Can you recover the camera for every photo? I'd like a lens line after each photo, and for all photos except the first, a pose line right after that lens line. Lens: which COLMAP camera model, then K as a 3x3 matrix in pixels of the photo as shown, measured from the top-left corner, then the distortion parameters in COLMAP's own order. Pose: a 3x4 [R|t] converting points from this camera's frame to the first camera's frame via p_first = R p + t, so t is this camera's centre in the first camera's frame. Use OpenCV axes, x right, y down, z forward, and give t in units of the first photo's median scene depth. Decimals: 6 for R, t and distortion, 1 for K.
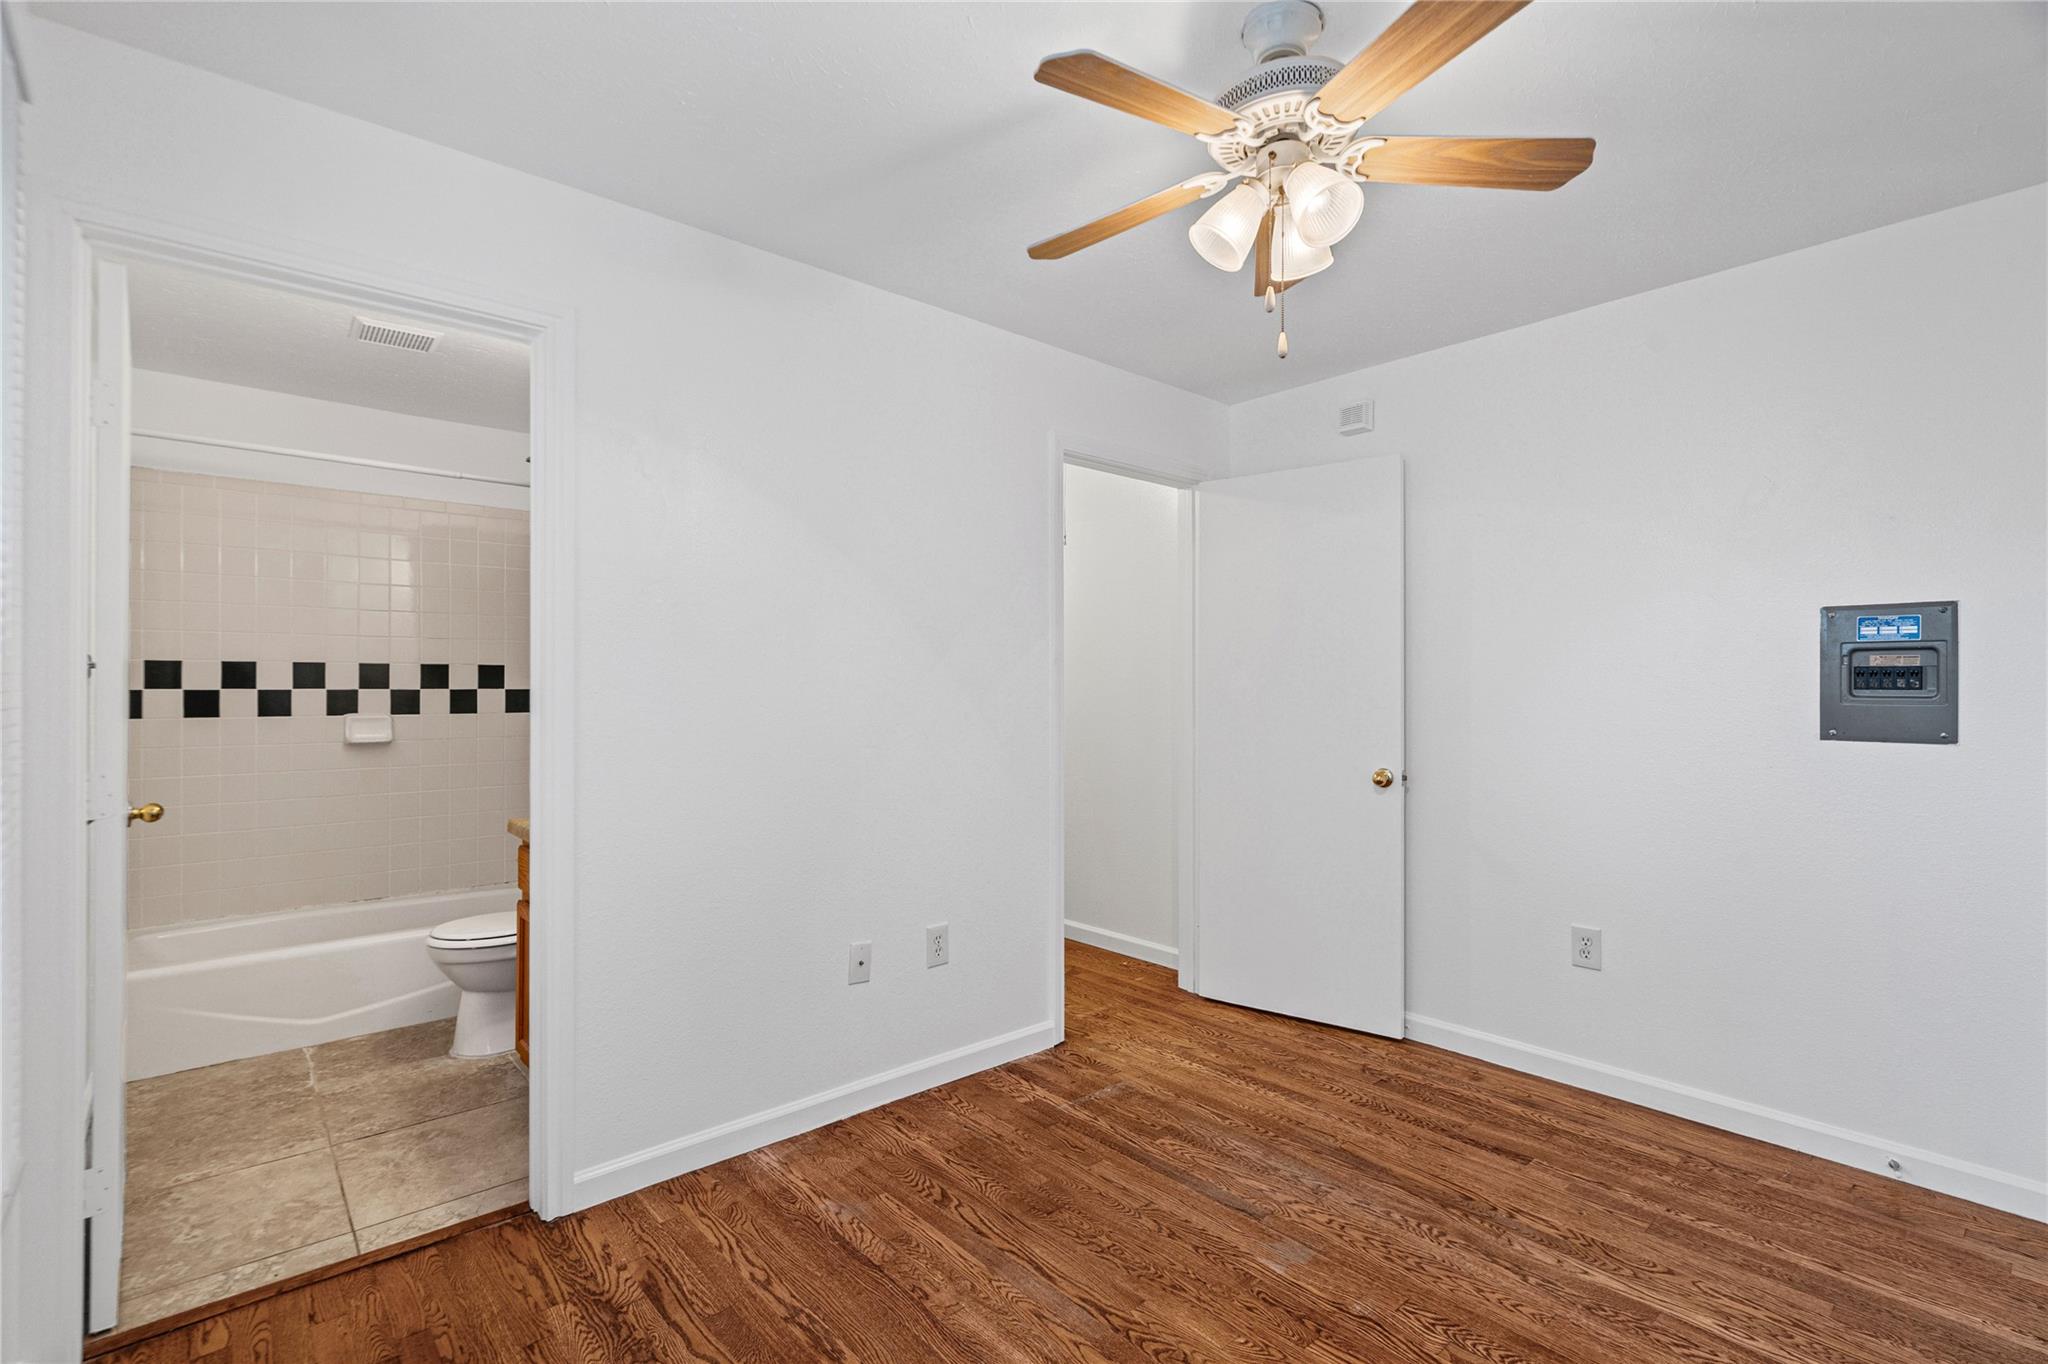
lens RADIAL K [[934.2, 0, 994.0], [0, 934.2, 695.3], [0, 0, 1]] dist [-0.000143, -0.000391]
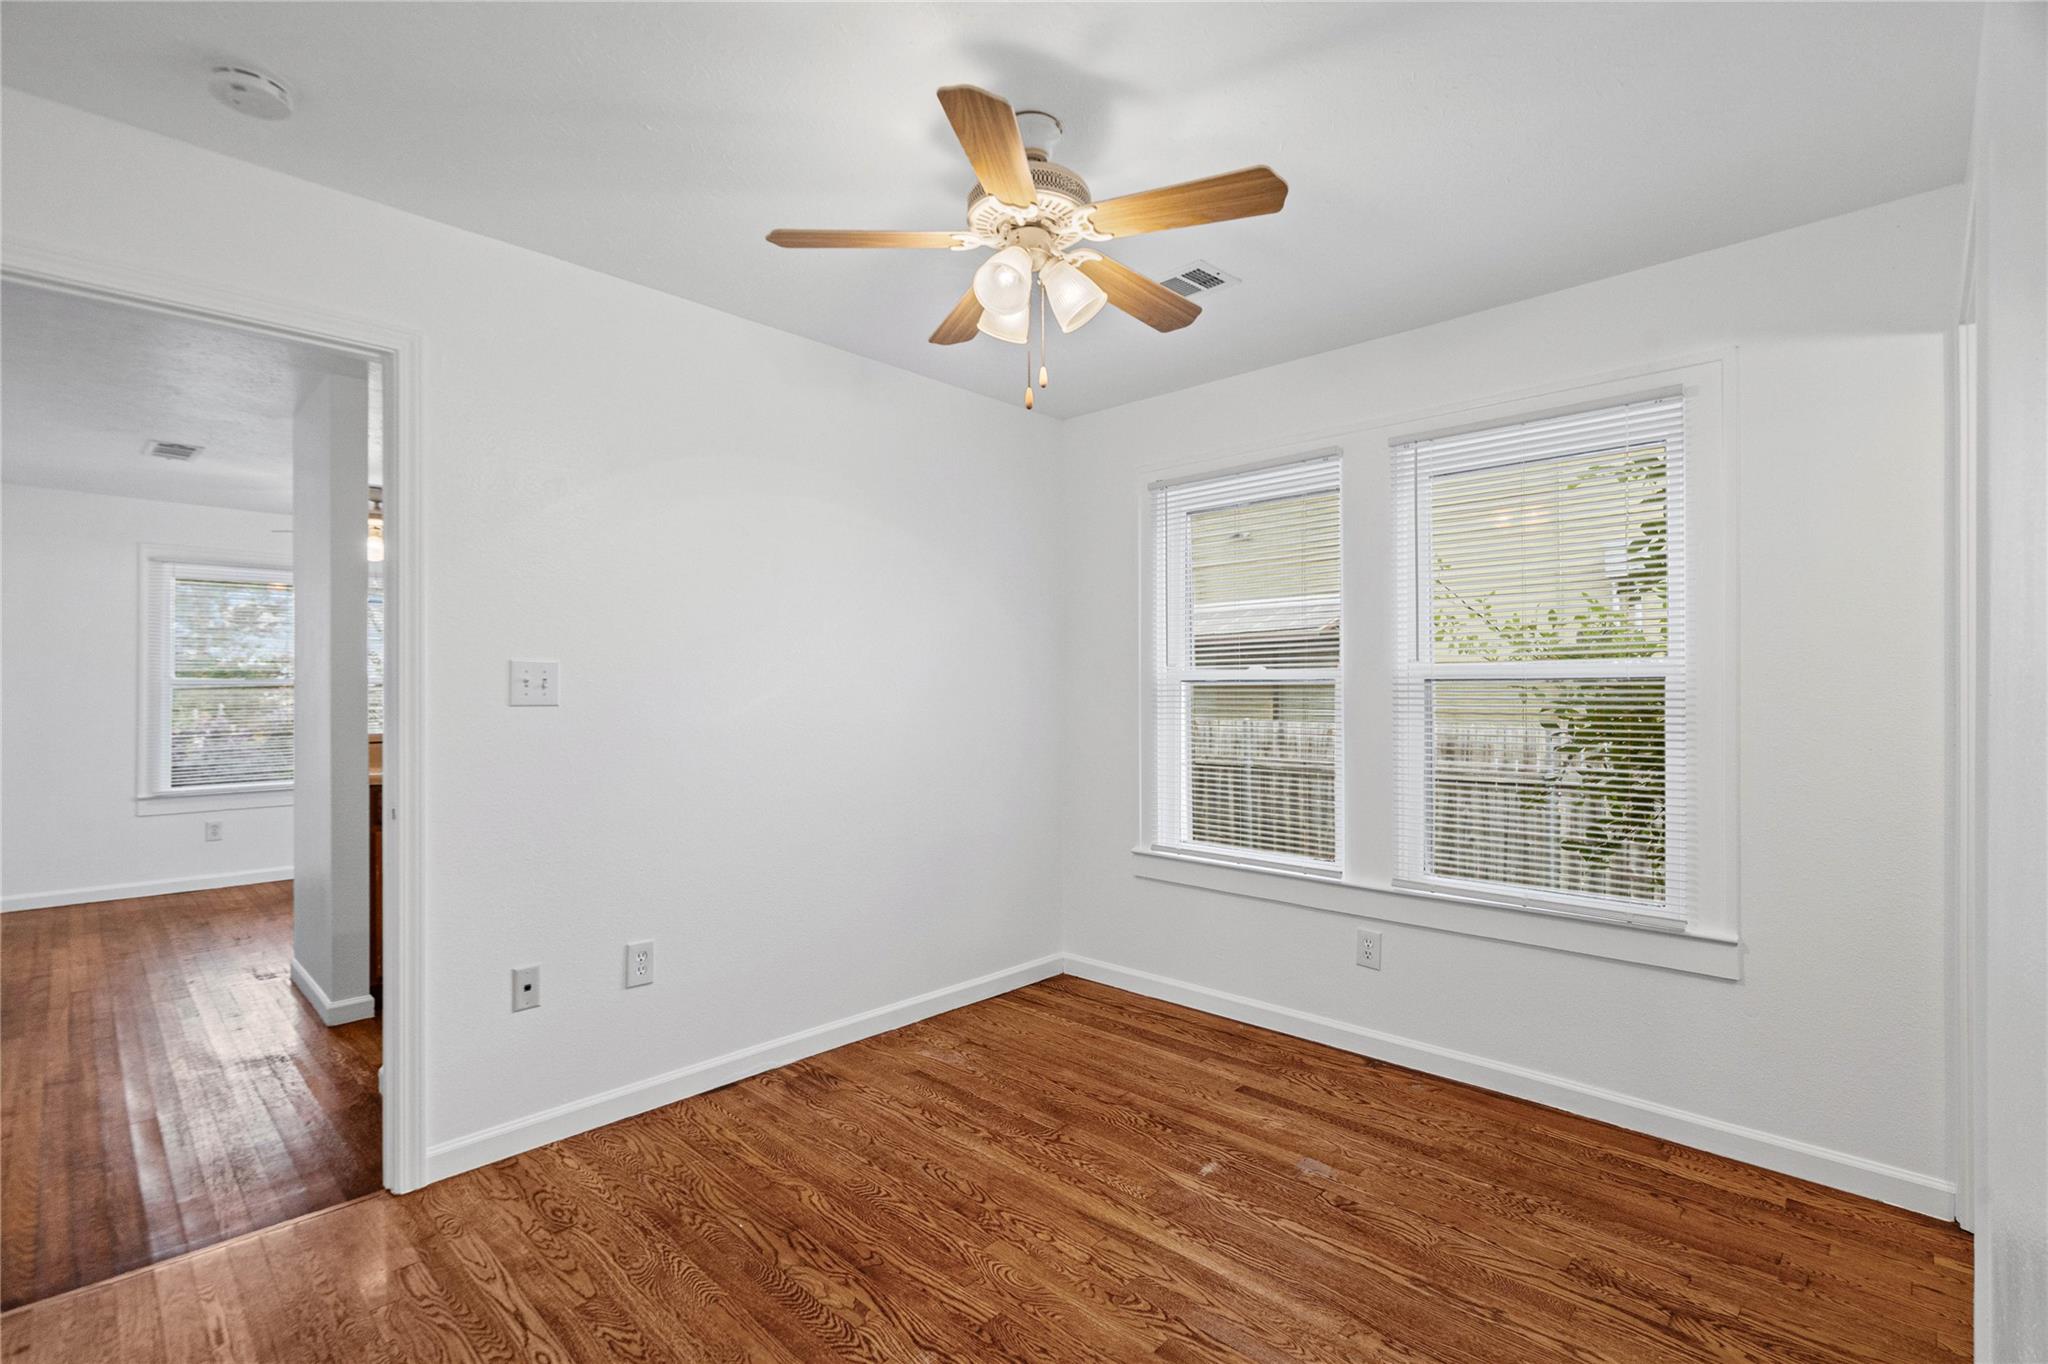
lens RADIAL K [[934.2, 0, 1010.5], [0, 934.2, 701.1], [0, 0, 1]] dist [-0.000143, -0.000391]
pose [[-0.995227, -0.000582, -0.097583, 0.291470], [-0.002851, 0.999729, 0.023108, -0.011889], [0.097543, 0.023276, -0.994959, 1.398536]]
